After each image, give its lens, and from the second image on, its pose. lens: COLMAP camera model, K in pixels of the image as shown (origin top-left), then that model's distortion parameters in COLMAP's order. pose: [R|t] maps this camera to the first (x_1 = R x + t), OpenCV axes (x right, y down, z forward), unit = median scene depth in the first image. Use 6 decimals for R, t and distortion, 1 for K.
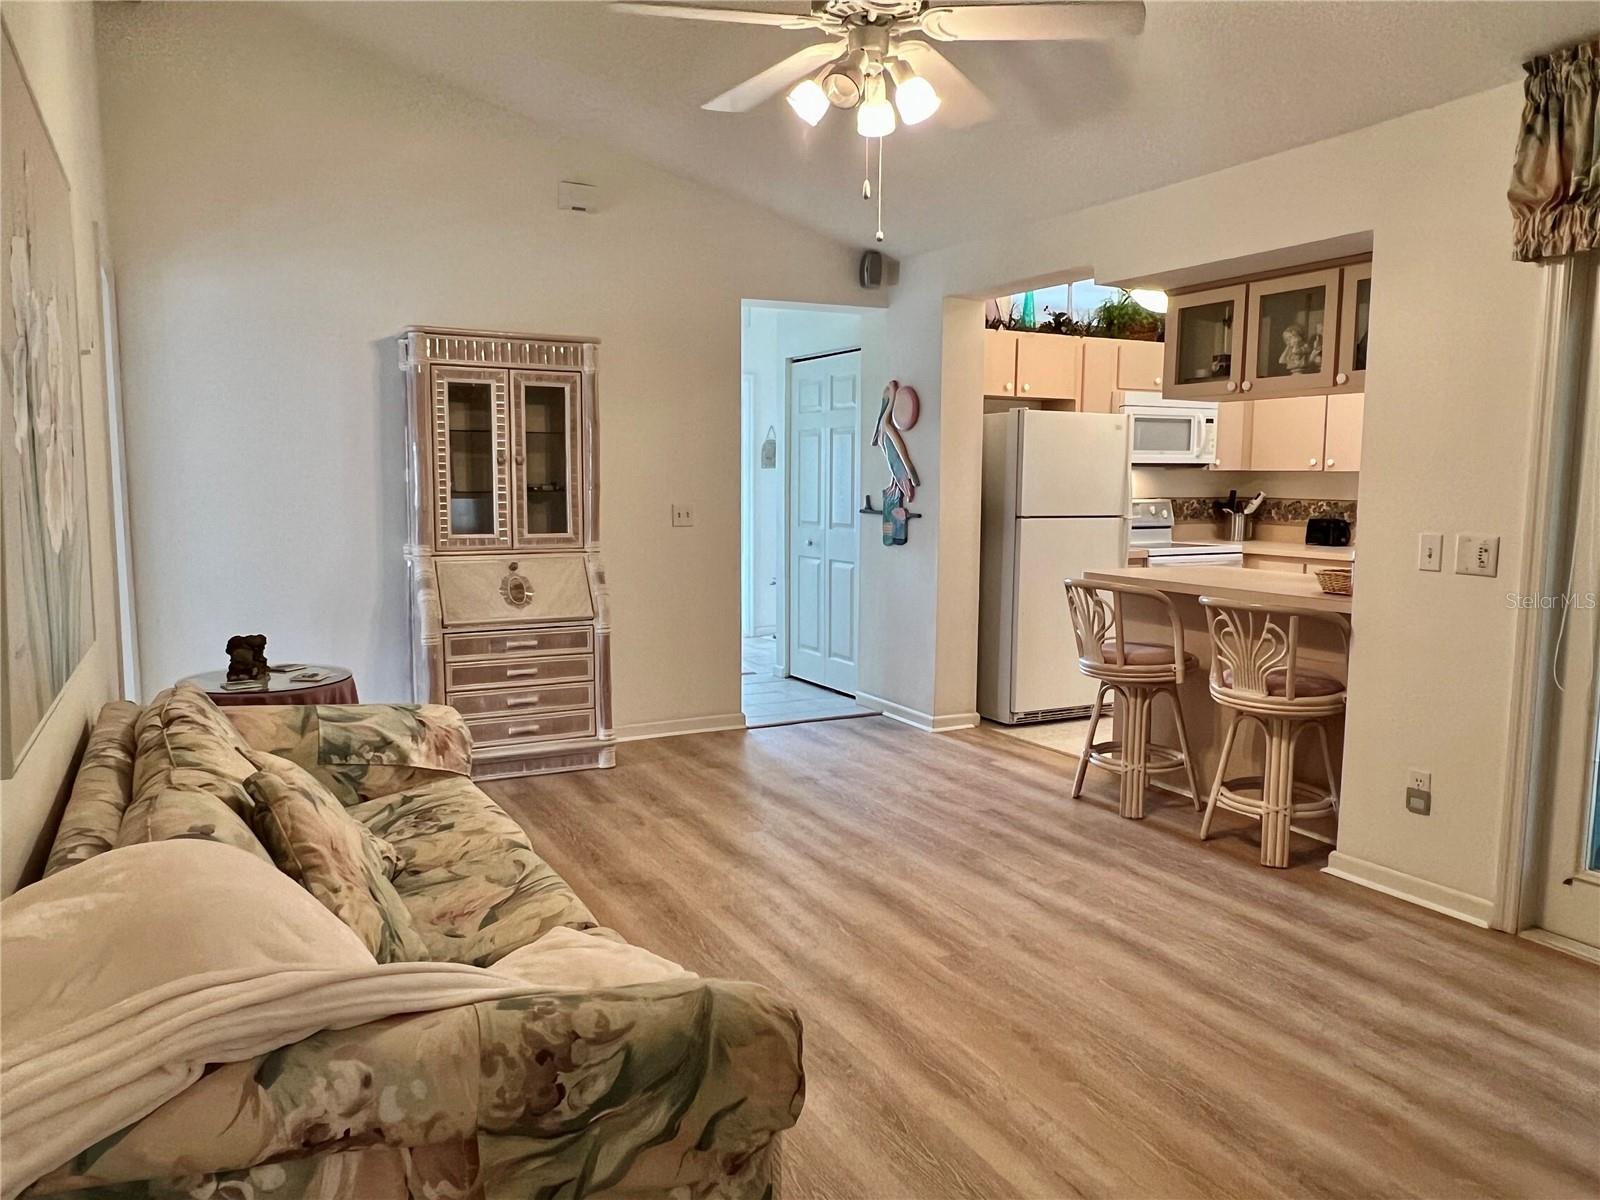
lens RADIAL K [[1135.7, 0, 799.2], [0, 1135.7, 601.9], [0, 0, 1]] dist [-0.000550, 0.005018]
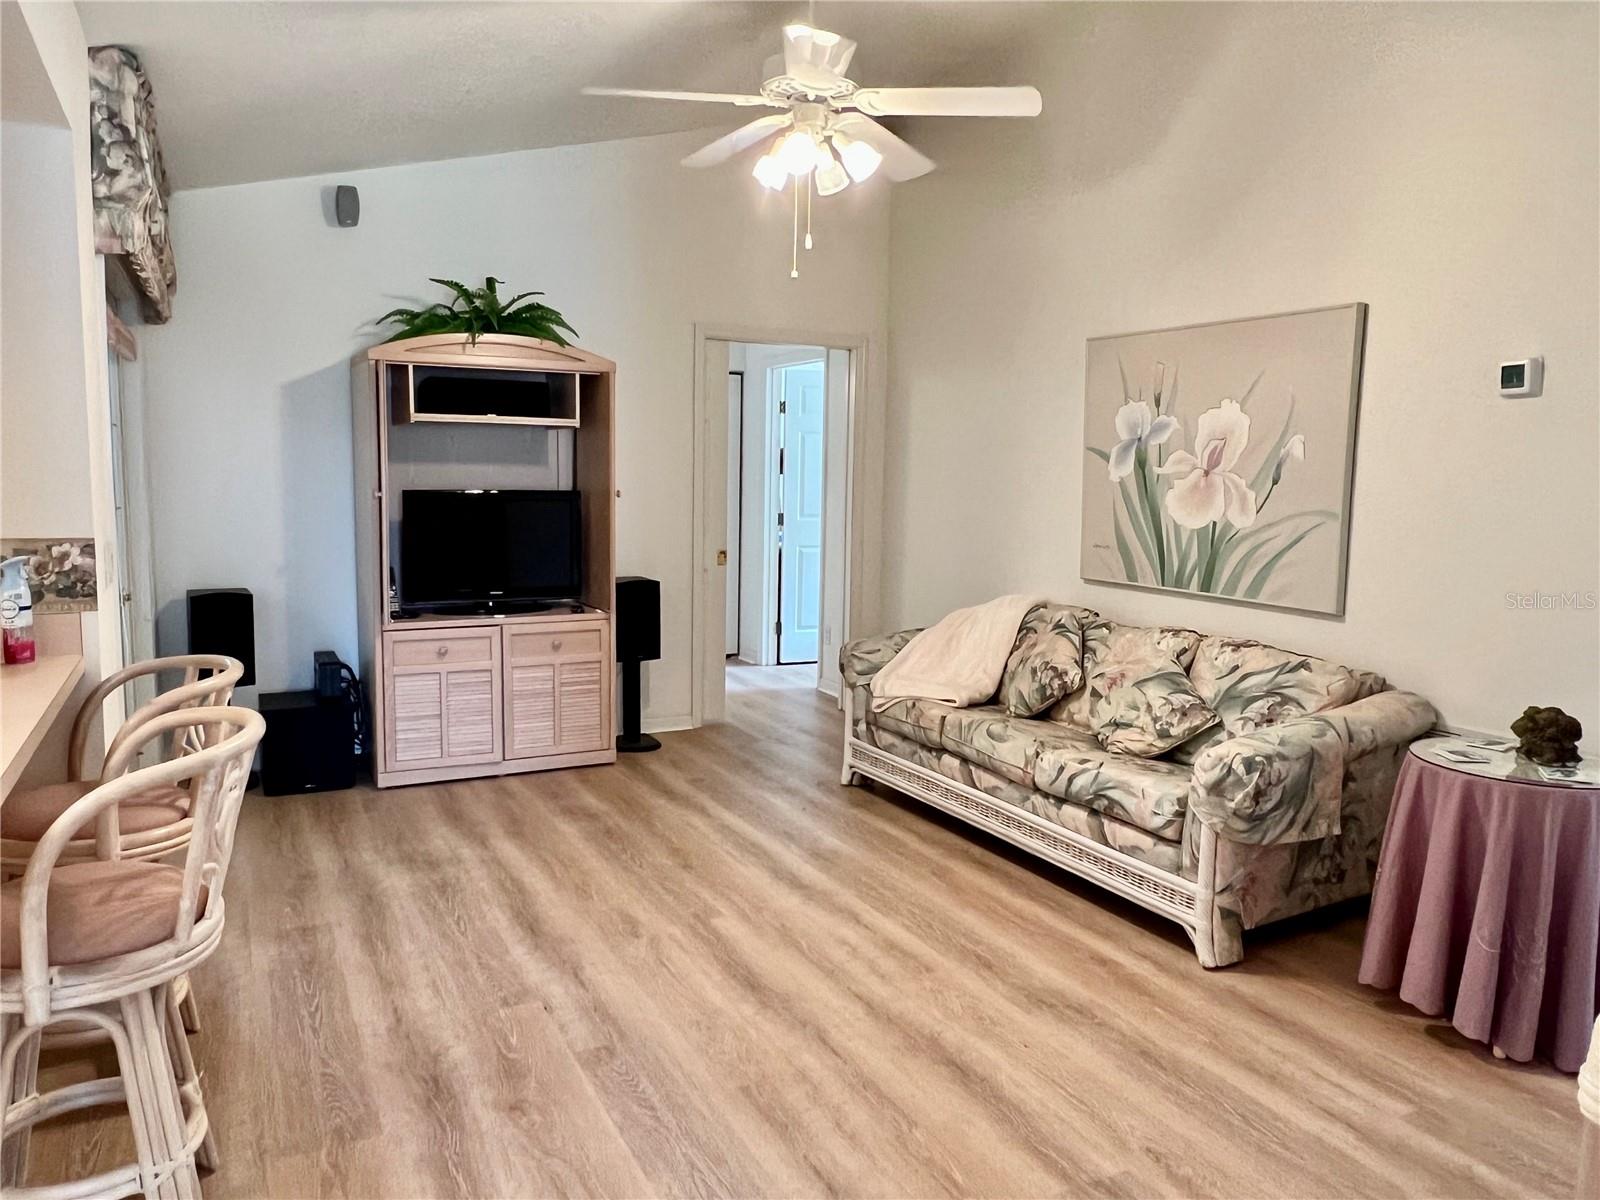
lens RADIAL K [[1135.7, 0, 800.5], [0, 1135.7, 601.0], [0, 0, 1]] dist [-0.000550, 0.005018]
pose [[-0.999647, -0.024254, 0.010807, 0.035016], [-0.021225, 0.974439, 0.223649, -0.216466], [-0.015955, 0.223340, -0.974610, 1.805448]]
